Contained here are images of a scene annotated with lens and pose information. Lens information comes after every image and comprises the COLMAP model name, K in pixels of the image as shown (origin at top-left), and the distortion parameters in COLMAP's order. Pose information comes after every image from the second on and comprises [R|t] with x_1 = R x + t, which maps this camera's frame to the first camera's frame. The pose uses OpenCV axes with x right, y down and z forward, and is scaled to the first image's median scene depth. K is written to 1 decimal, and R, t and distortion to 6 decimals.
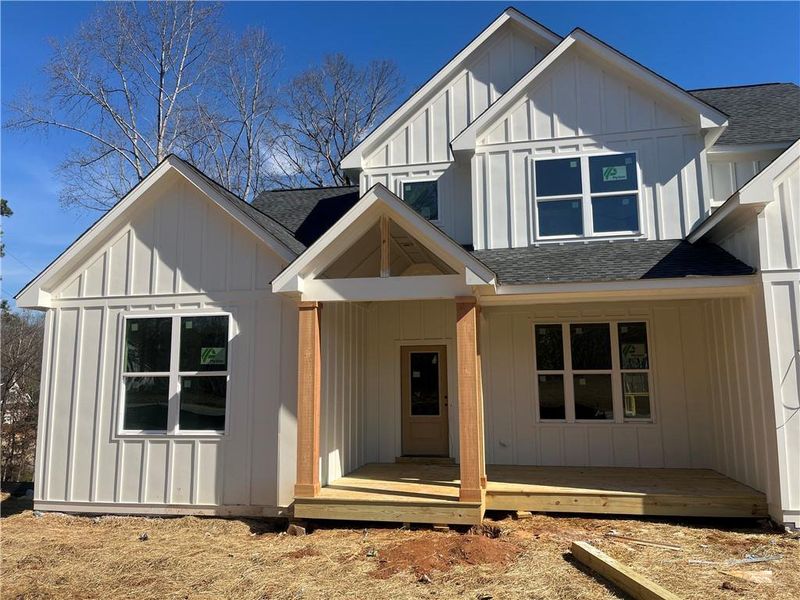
lens RADIAL K [[607.4, 0, 400.0], [0, 607.4, 300.0], [0, 0, 1]] dist [0.057934, -0.068613]
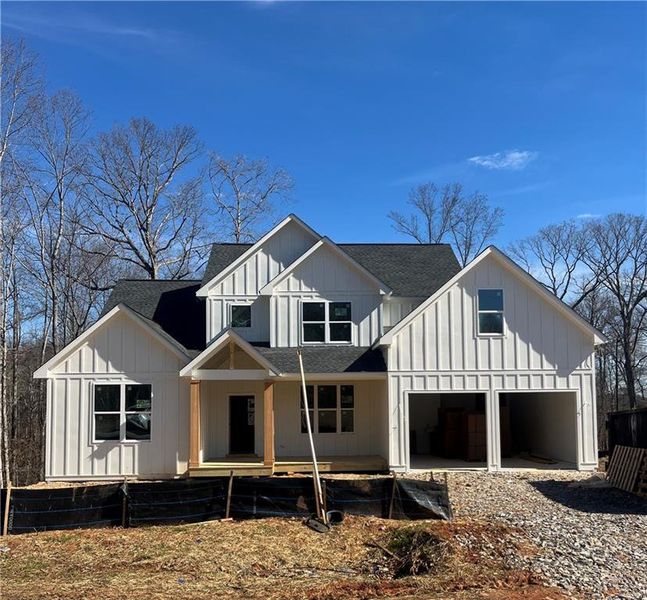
lens RADIAL K [[663.4, 0, 338.3], [0, 663.4, 365.9], [0, 0, 1]] dist [0.110123, -0.304083]
pose [[0.969350, 0.013556, 0.245308, -0.194355], [-0.032039, 0.996925, 0.071512, -0.189200], [-0.243585, -0.077179, 0.966804, -1.146385]]
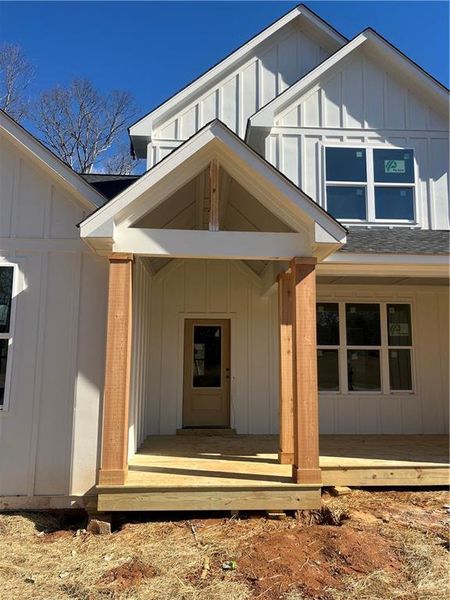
lens RADIAL K [[455.6, 0, 227.7], [0, 455.6, 304.8], [0, 0, 1]] dist [0.057934, -0.068613]
pose [[0.967611, 0.046514, 0.248124, -0.132225], [-0.048306, 0.998832, 0.001133, 0.054281], [-0.247782, -0.013082, 0.968728, 0.280945]]
